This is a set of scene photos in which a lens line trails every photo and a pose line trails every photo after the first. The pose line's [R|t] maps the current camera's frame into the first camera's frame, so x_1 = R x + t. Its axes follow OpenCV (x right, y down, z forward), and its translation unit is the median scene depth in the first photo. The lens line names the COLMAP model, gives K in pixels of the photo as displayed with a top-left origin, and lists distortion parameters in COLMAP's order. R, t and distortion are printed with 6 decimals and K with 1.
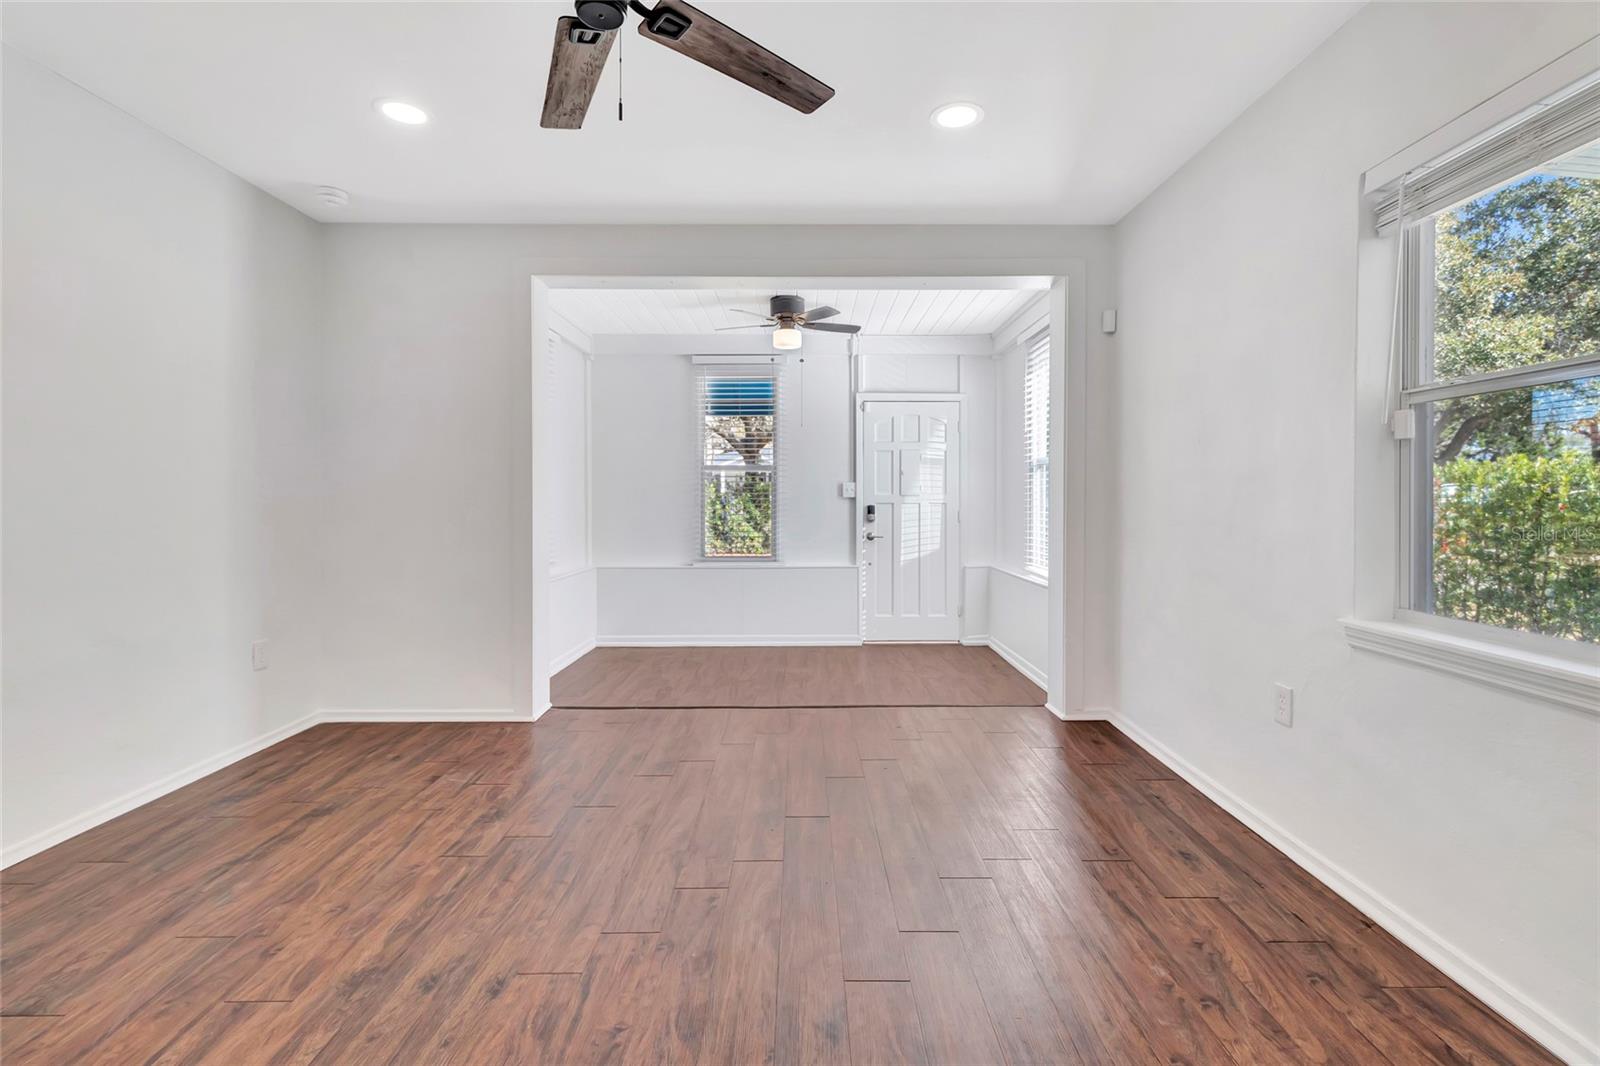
lens RADIAL K [[747.2, 0, 794.7], [0, 747.2, 501.5], [0, 0, 1]] dist [0.010858, -0.001349]
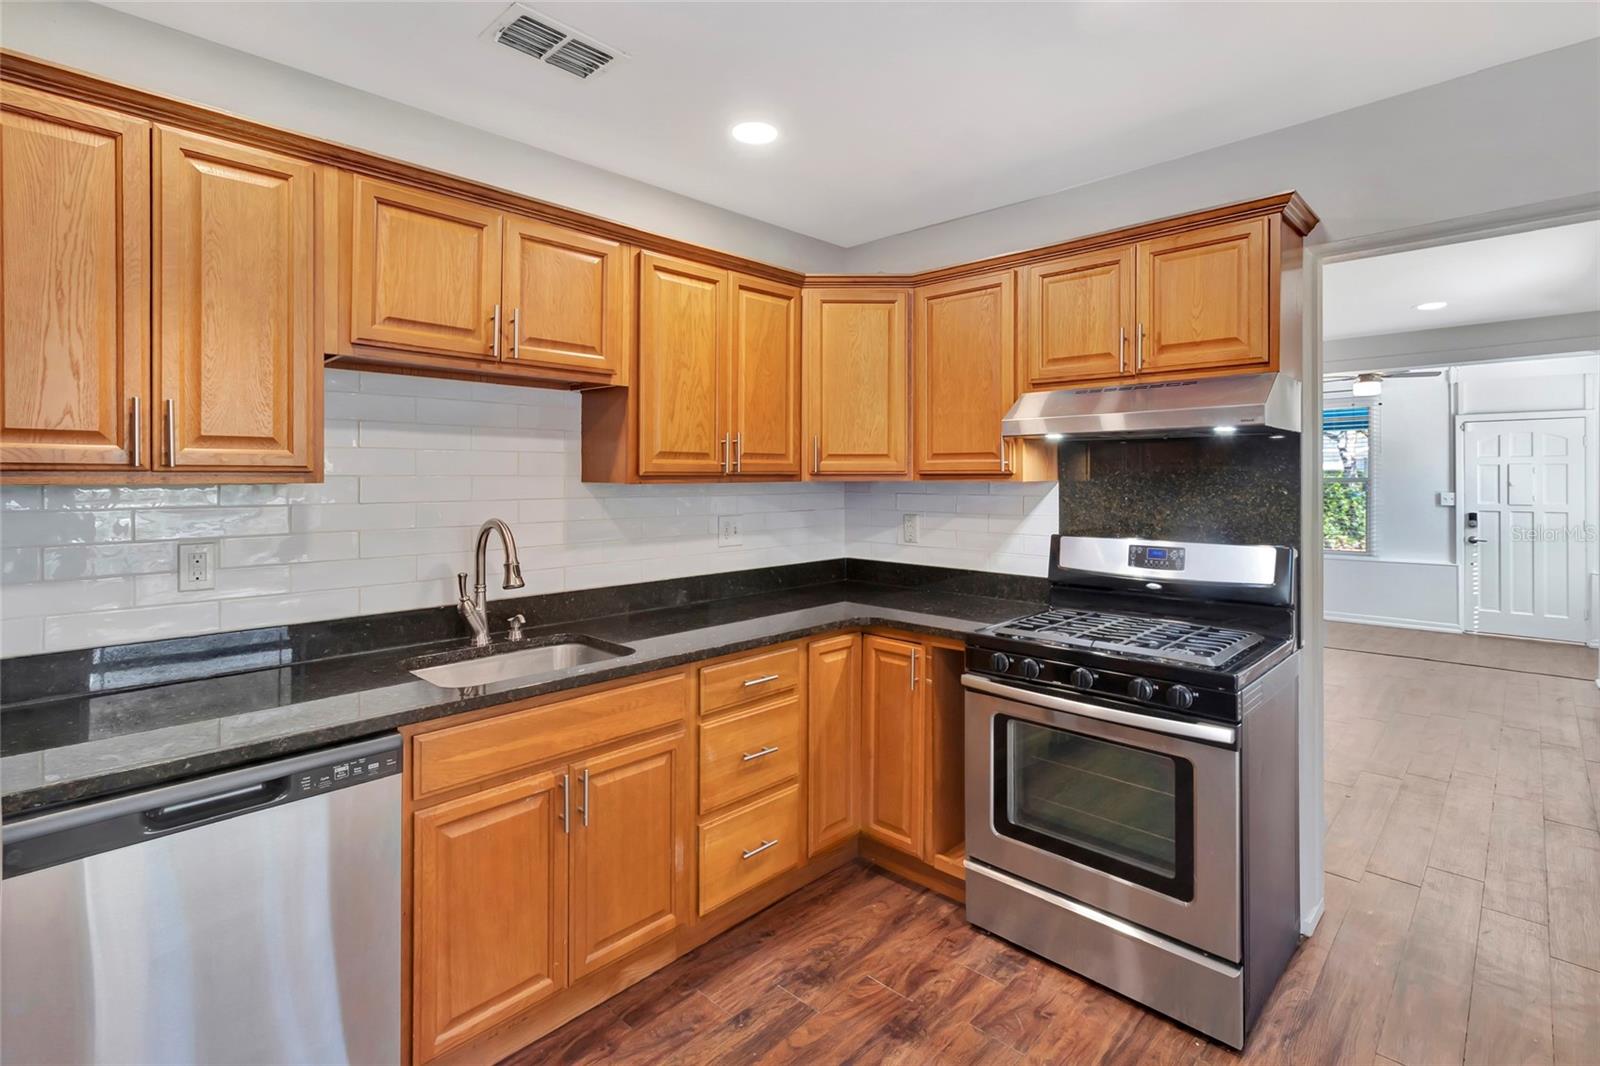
lens RADIAL K [[747.2, 0, 803.2], [0, 747.2, 480.6], [0, 0, 1]] dist [0.010858, -0.001349]
pose [[0.726339, -0.000823, -0.687336, 0.251786], [-0.002440, 0.999990, -0.003776, -0.062600], [0.687332, 0.004419, 0.726330, -0.909112]]
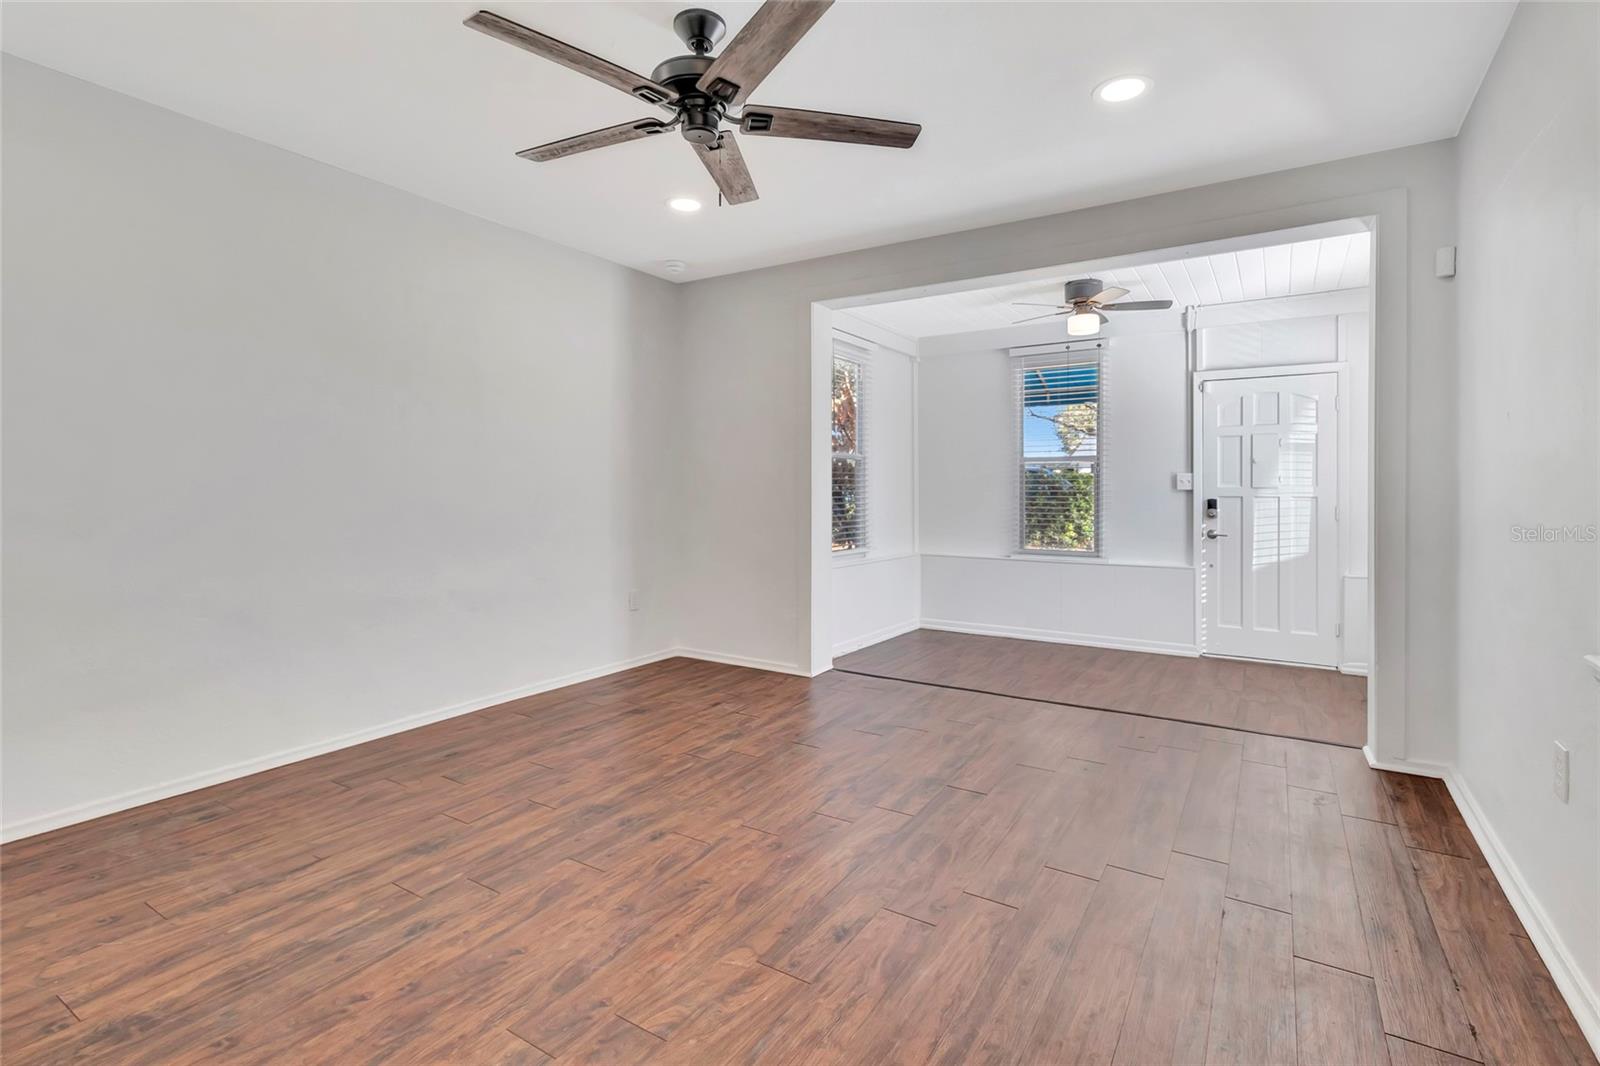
lens RADIAL K [[747.2, 0, 776.6], [0, 747.2, 489.9], [0, 0, 1]] dist [0.010858, -0.001349]
pose [[0.837724, 0.003085, -0.546086, 0.259345], [-0.005964, 0.999976, -0.003499, 0.000821], [0.546062, 0.006188, 0.837722, -0.027017]]
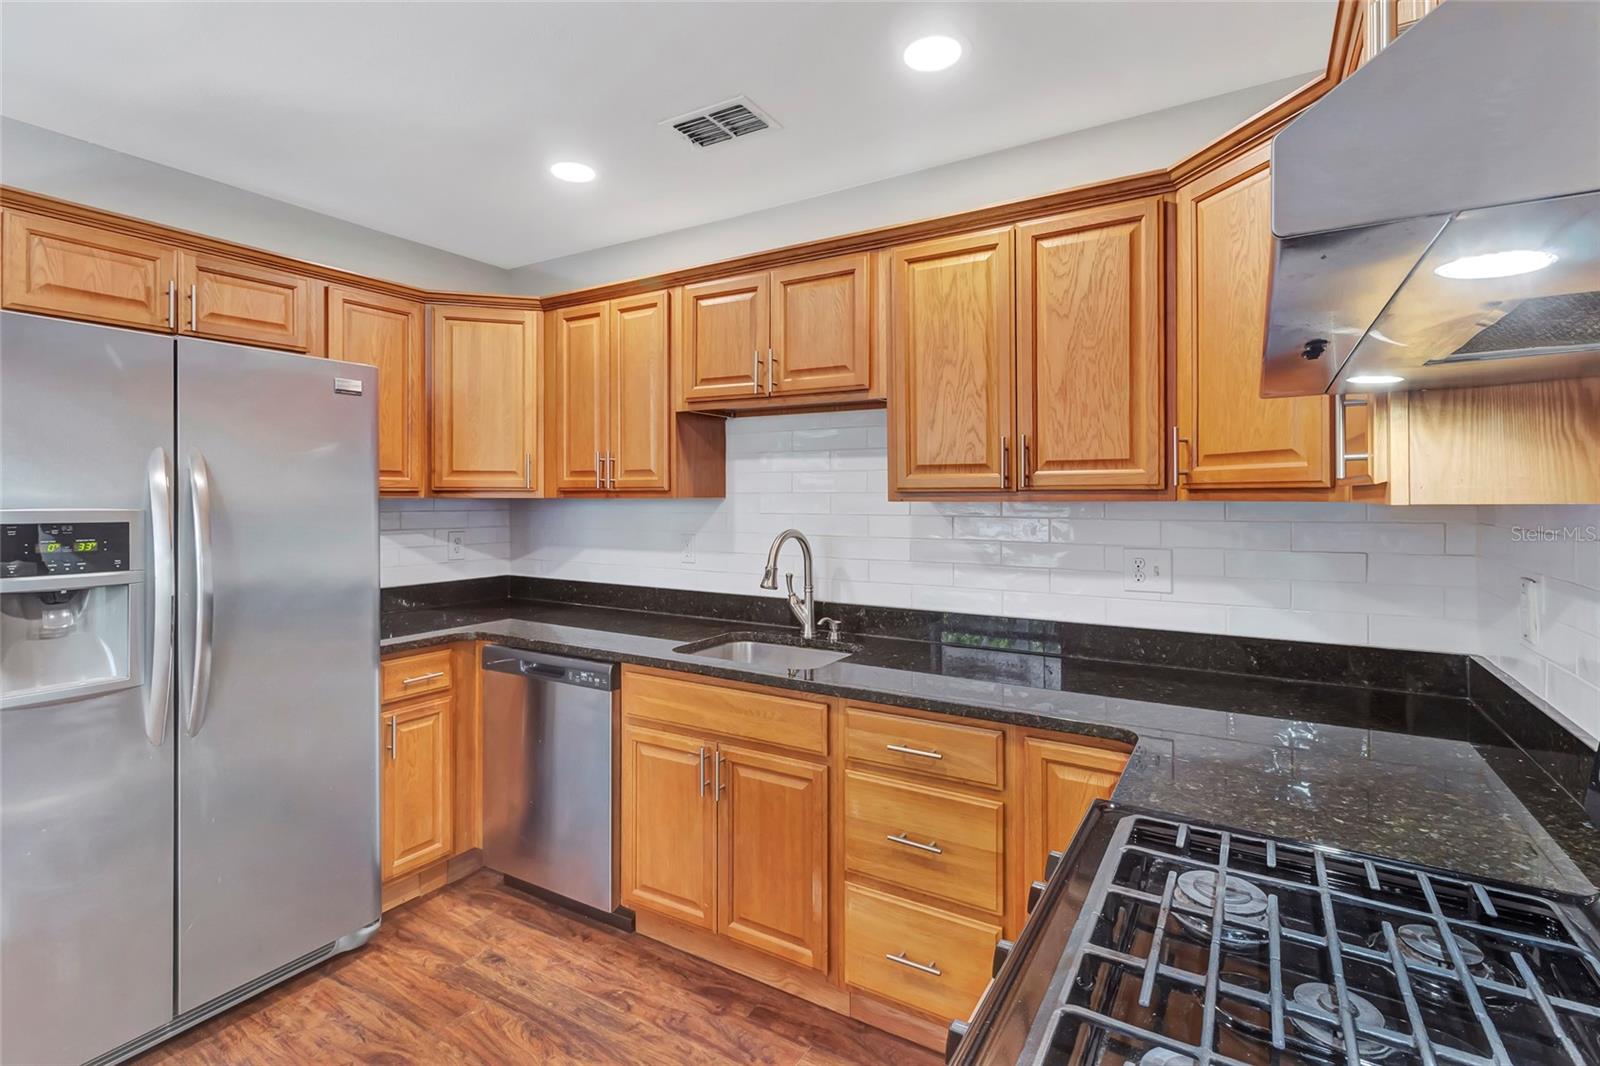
lens RADIAL K [[747.2, 0, 798.3], [0, 747.2, 499.3], [0, 0, 1]] dist [0.010858, -0.001349]
pose [[-0.505741, 0.001693, -0.862684, 0.328319], [-0.007851, 0.999948, 0.006565, -0.097621], [0.862649, 0.010093, -0.505701, 4.200654]]
